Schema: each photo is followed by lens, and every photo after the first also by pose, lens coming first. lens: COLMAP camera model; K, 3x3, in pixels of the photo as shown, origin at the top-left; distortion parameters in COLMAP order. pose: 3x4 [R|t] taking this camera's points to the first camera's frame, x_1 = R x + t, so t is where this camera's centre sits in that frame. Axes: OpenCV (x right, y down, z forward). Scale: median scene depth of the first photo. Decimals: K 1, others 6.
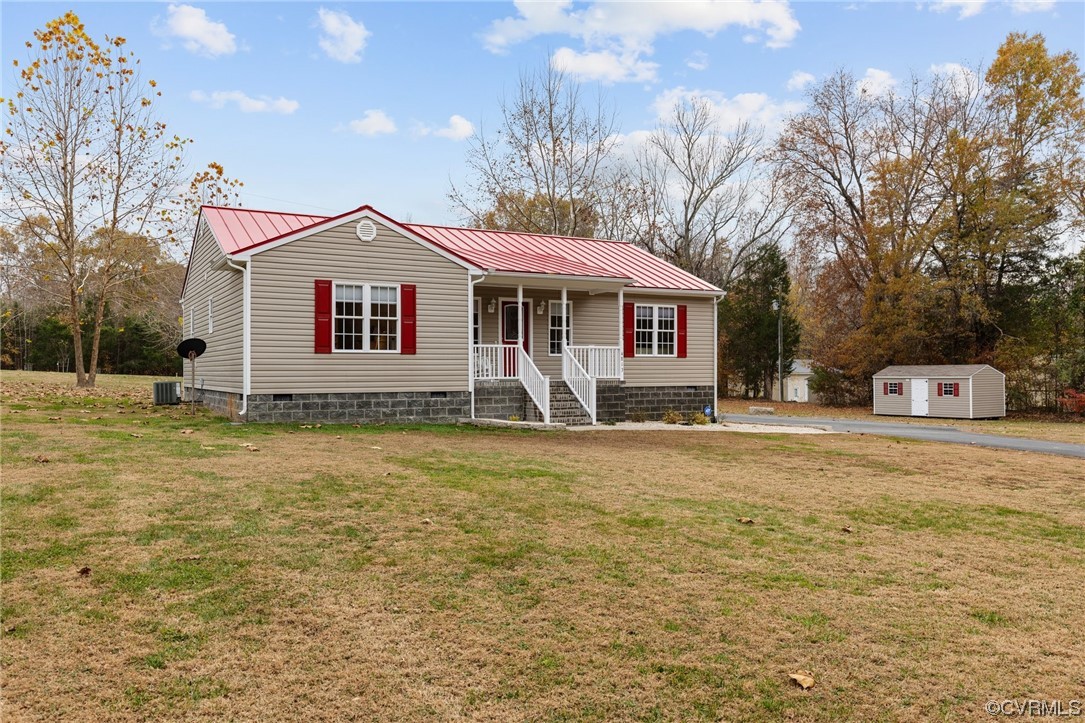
lens RADIAL K [[832.2, 0, 543.5], [0, 832.2, 363.0], [0, 0, 1]] dist [0.052931, 0.001029]
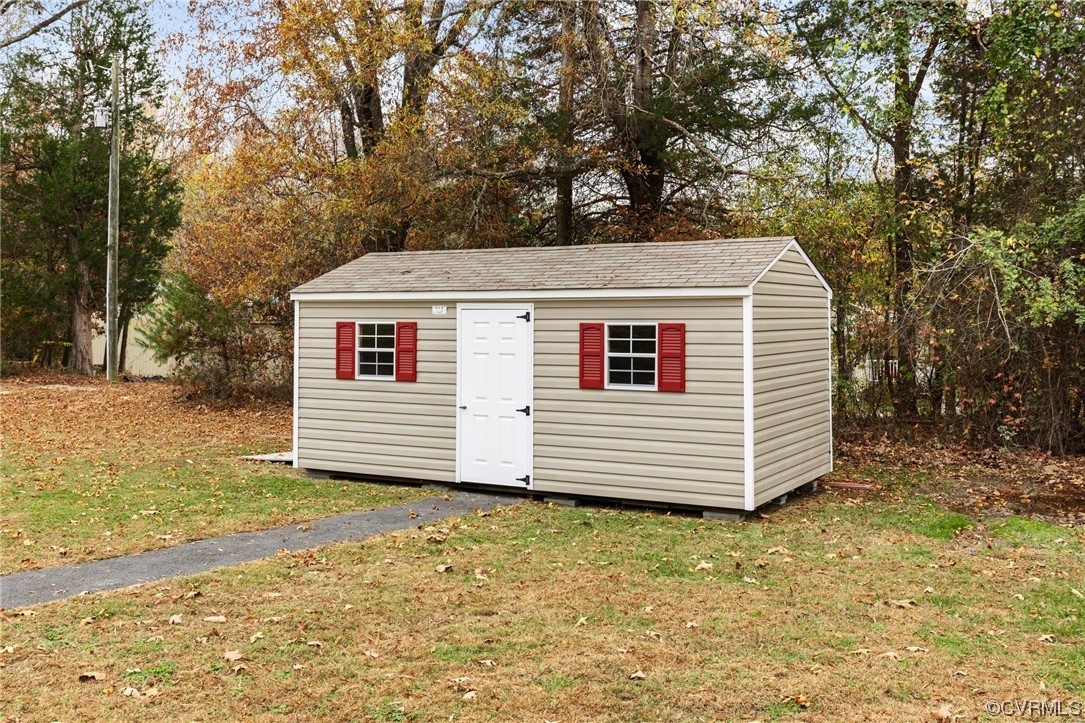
lens RADIAL K [[1044.5, 0, 542.9], [0, 1044.5, 360.1], [0, 0, 1]] dist [0.002486, 0.000000]
pose [[0.863413, -0.014574, 0.504287, 0.323166], [-0.012568, 0.998651, 0.050381, 0.019321], [-0.504341, -0.049838, 0.862065, 0.760150]]
